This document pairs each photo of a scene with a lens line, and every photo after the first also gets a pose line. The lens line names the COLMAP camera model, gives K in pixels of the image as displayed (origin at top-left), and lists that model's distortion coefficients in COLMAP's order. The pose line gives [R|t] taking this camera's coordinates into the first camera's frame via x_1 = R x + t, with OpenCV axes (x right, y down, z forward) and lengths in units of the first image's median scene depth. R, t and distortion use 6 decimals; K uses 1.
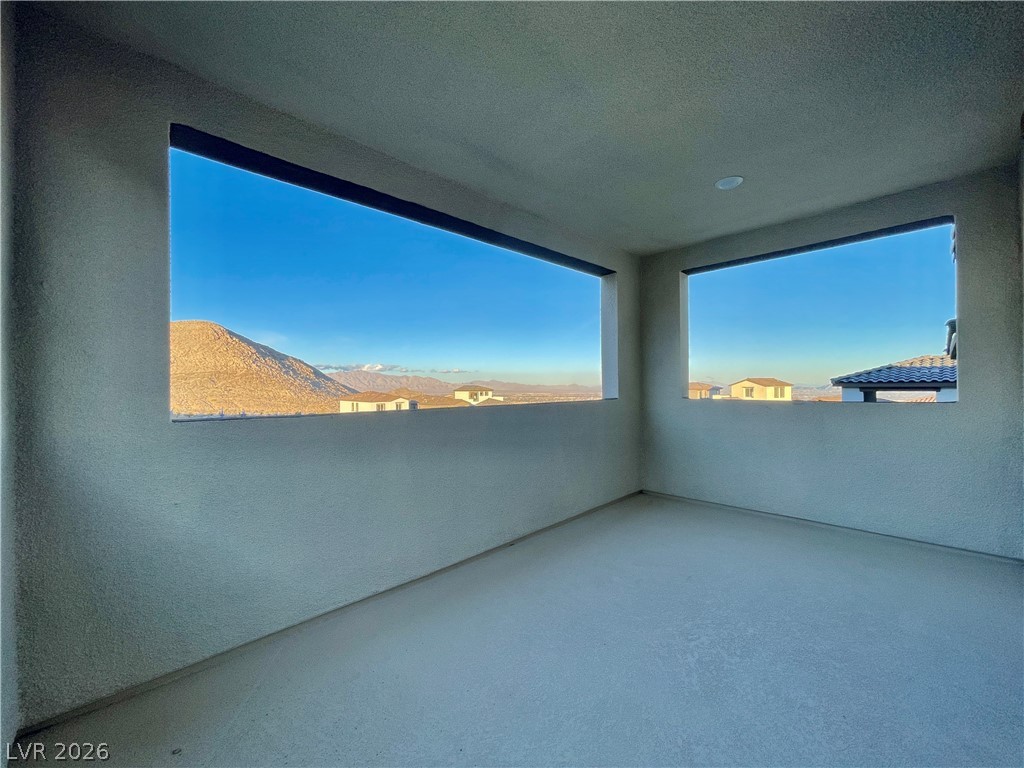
lens RADIAL K [[413.2, 0, 508.1], [0, 413.2, 384.6], [0, 0, 1]] dist [0.001826, 0.000657]
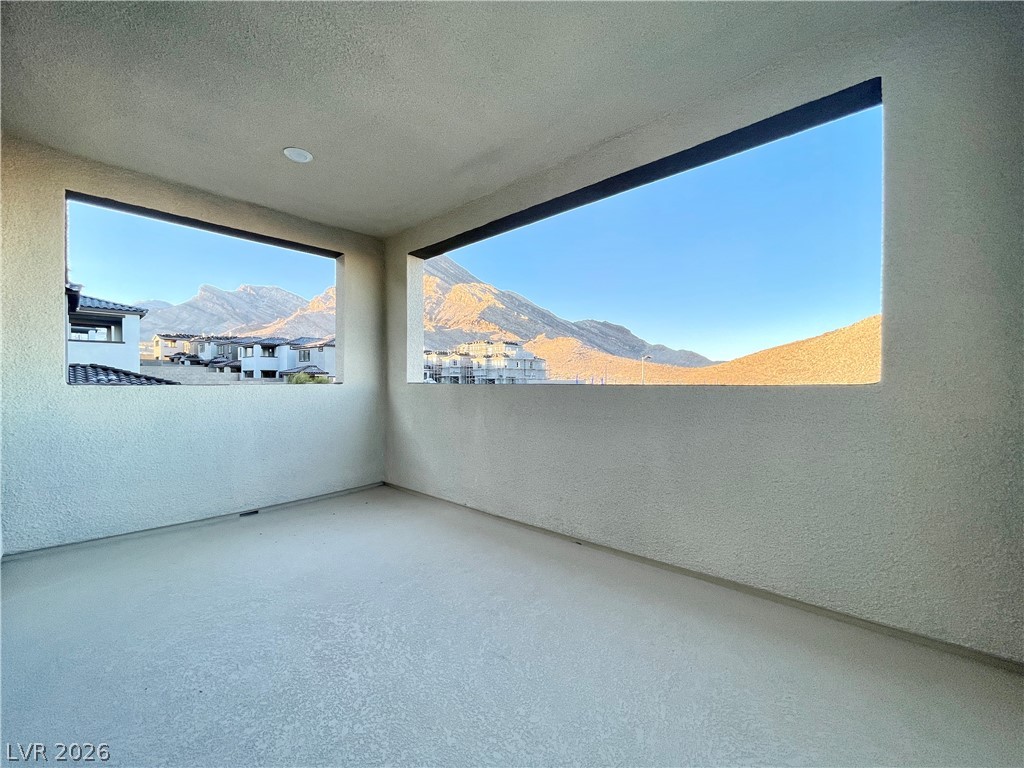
lens RADIAL K [[413.2, 0, 508.1], [0, 413.2, 384.6], [0, 0, 1]] dist [0.001826, 0.000657]
pose [[0.049542, 0.013106, -0.998686, 0.895951], [0.010336, 0.999854, 0.013634, 0.039032], [0.998719, -0.010997, 0.049400, 0.832487]]
